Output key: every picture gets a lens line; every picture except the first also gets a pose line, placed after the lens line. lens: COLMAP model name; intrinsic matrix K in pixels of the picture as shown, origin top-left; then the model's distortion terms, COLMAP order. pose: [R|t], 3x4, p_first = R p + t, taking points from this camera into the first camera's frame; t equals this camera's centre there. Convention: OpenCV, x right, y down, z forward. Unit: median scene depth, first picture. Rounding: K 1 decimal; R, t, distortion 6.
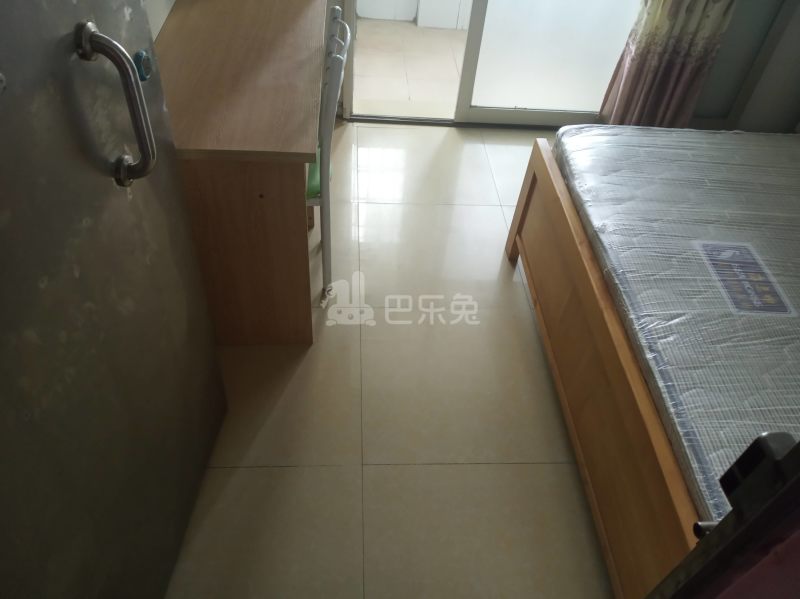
lens RADIAL K [[628.7, 0, 398.6], [0, 628.7, 303.9], [0, 0, 1]] dist [-0.004070, 0.004549]
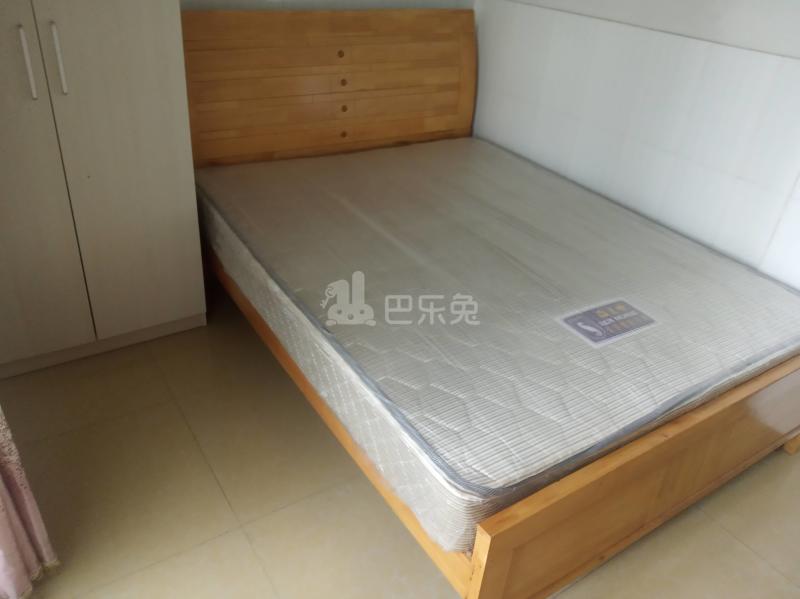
lens RADIAL K [[628.7, 0, 398.3], [0, 628.7, 296.1], [0, 0, 1]] dist [-0.004070, 0.004549]
pose [[-0.490794, -0.535090, 0.687604, -0.008980], [0.536792, 0.435919, 0.722378, -0.830945], [-0.686276, 0.723639, 0.073286, 0.890262]]
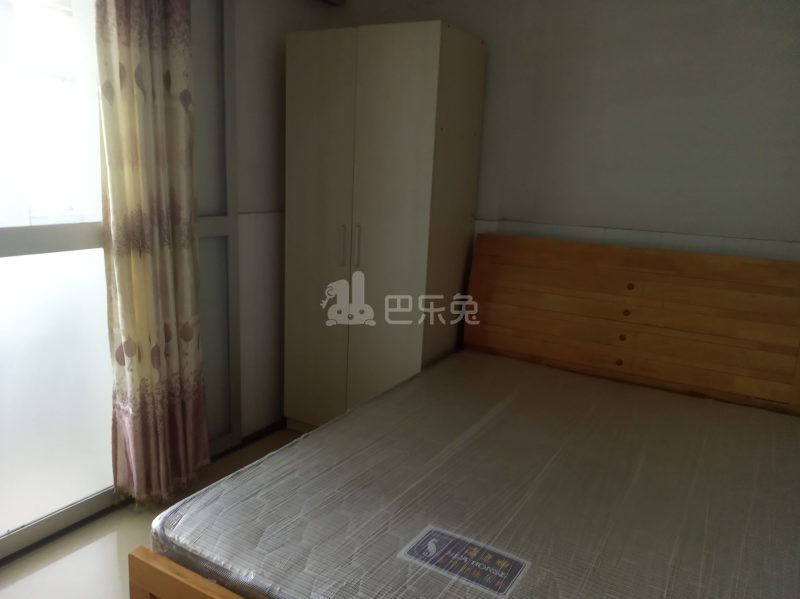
lens RADIAL K [[628.7, 0, 397.7], [0, 628.7, 303.2], [0, 0, 1]] dist [-0.004070, 0.004549]
pose [[0.556996, -0.230336, 0.797935, -0.126233], [0.590588, 0.785351, -0.185554, -0.176739], [-0.583919, 0.574604, 0.573471, 0.239066]]
